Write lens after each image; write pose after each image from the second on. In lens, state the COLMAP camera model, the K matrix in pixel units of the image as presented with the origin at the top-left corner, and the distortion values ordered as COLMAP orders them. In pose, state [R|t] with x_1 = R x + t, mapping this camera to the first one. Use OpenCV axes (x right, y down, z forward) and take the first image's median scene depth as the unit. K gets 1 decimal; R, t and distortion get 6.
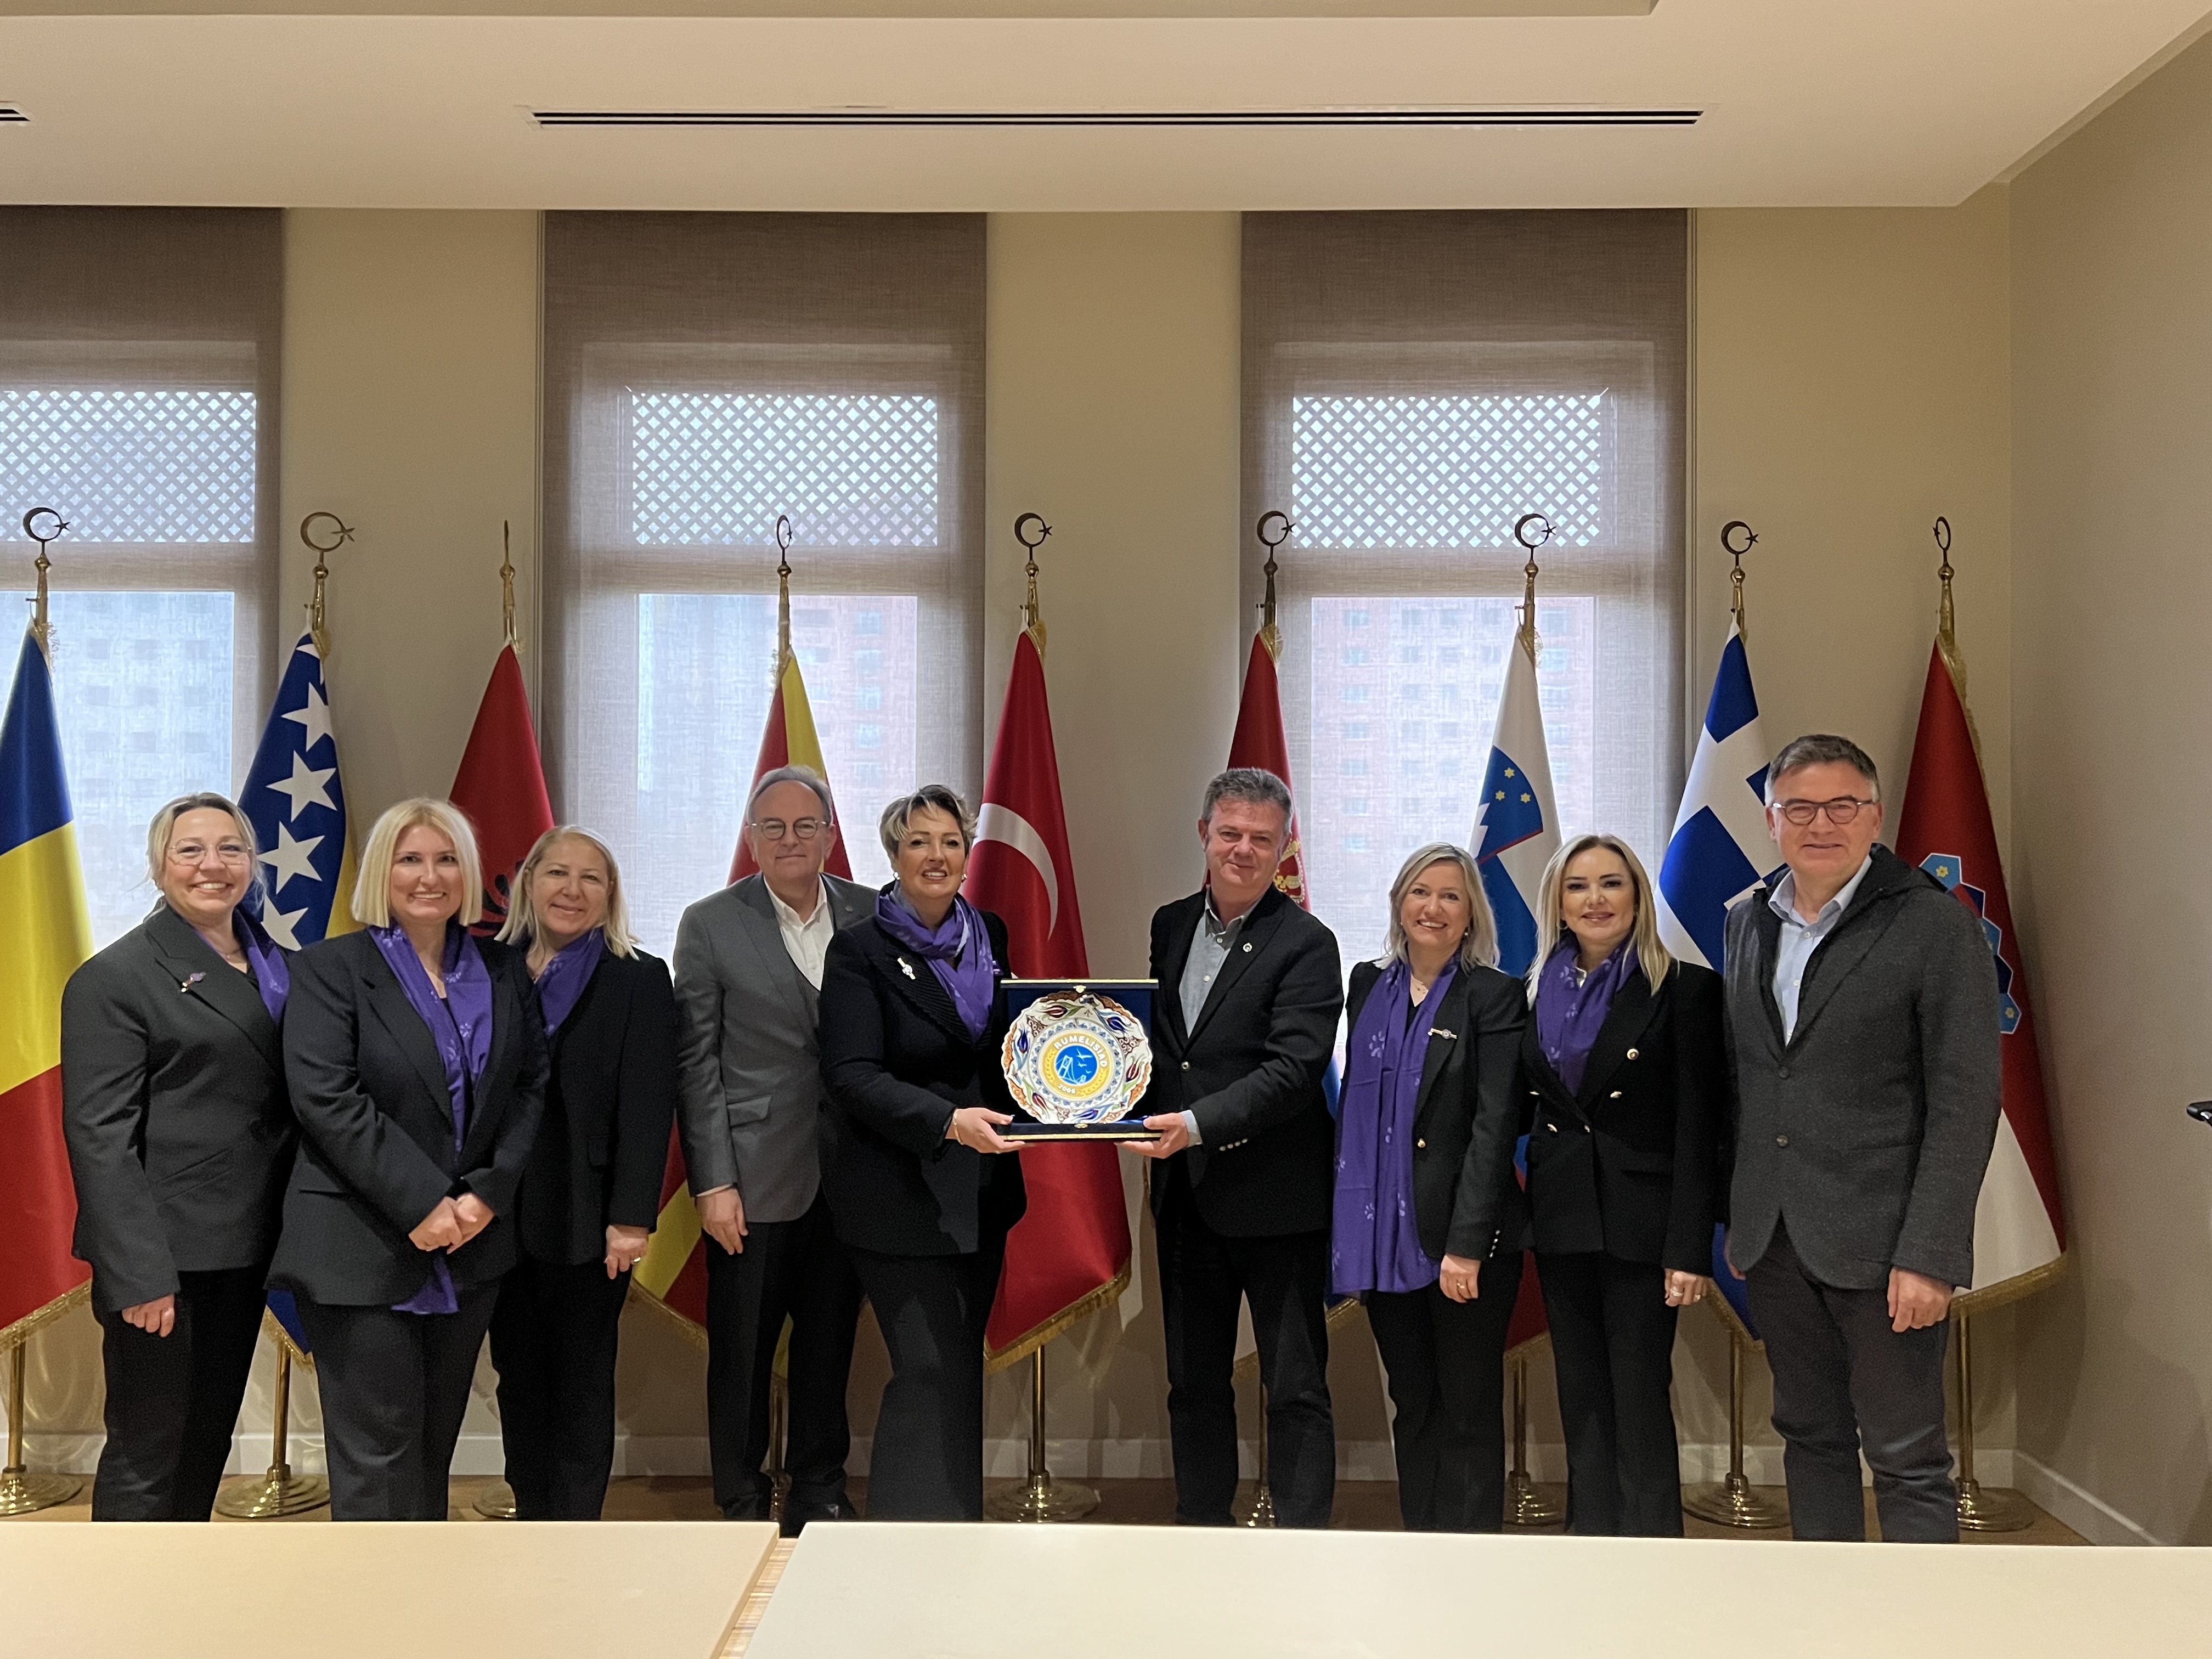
lens RADIAL K [[1819.1, 0, 1106.0], [0, 1819.1, 829.5], [0, 0, 1]] dist [0.129658, 0.005720]
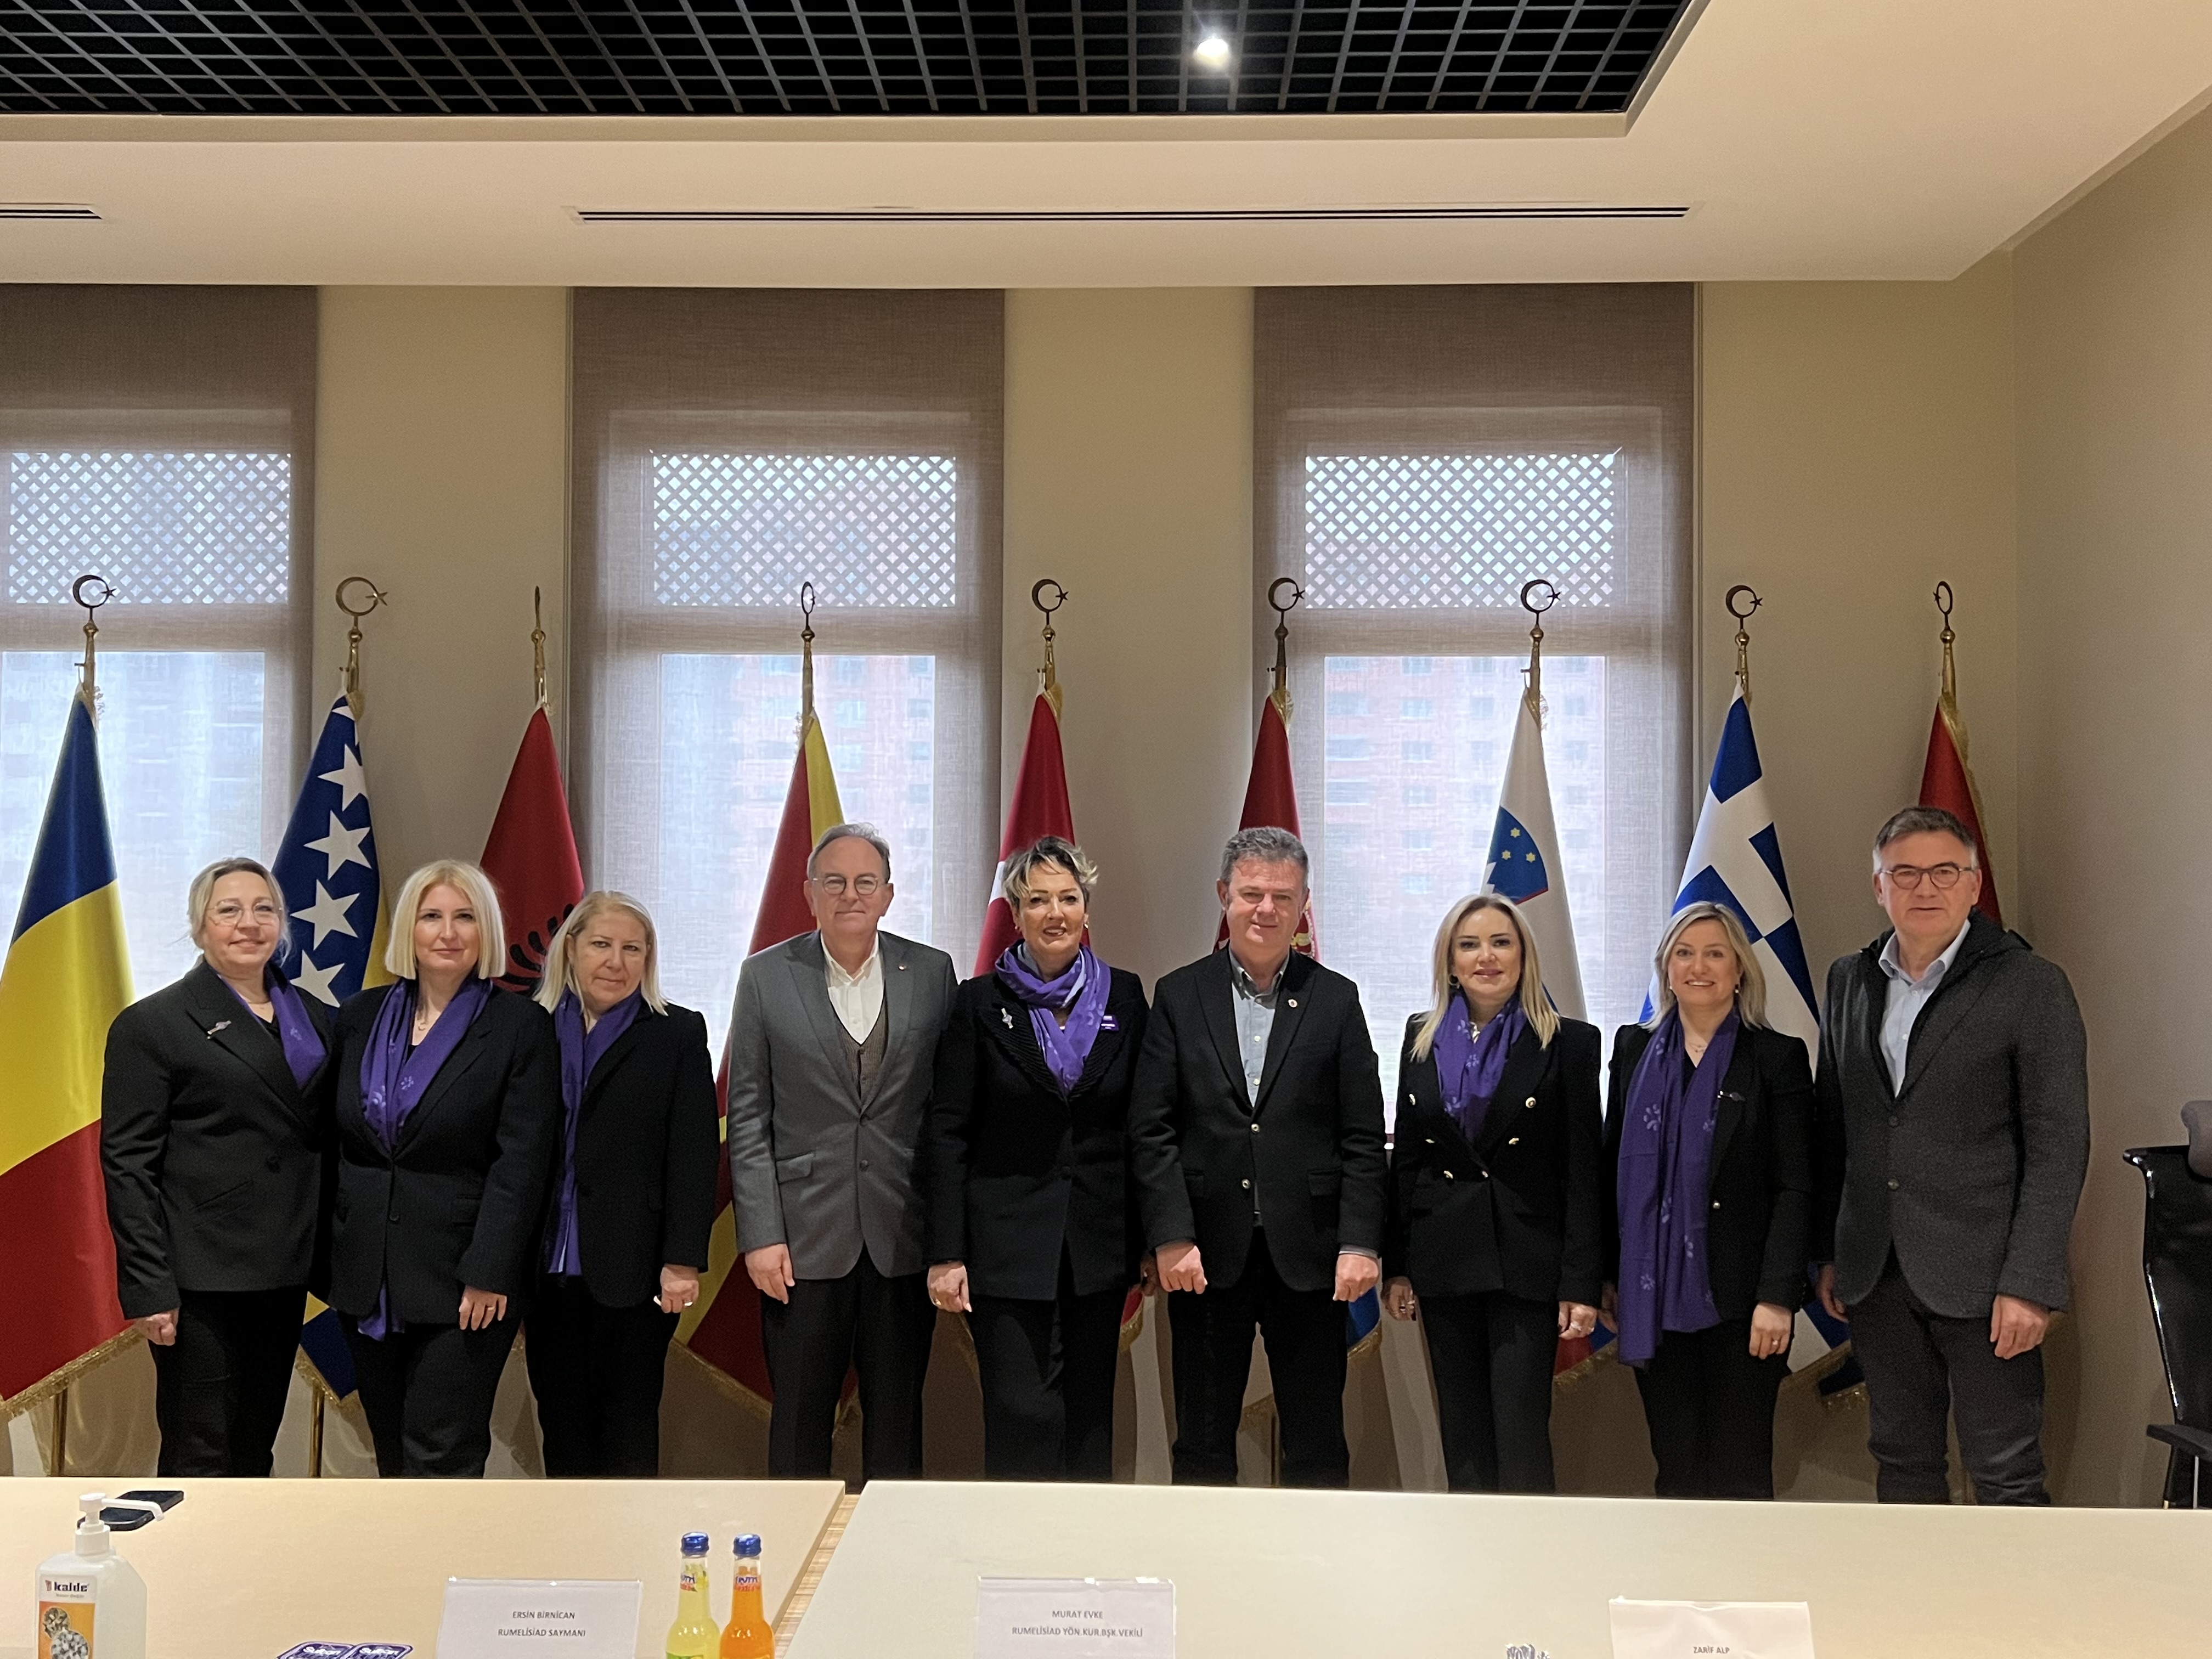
lens RADIAL K [[2083.0, 0, 1106.0], [0, 2083.0, 829.5], [0, 0, 1]] dist [0.149473, -0.007912]
pose [[0.999964, 0.000976, -0.008431, 0.001412], [-0.001146, 0.999796, -0.020188, -0.008108], [0.008410, 0.020197, 0.999761, -0.157188]]
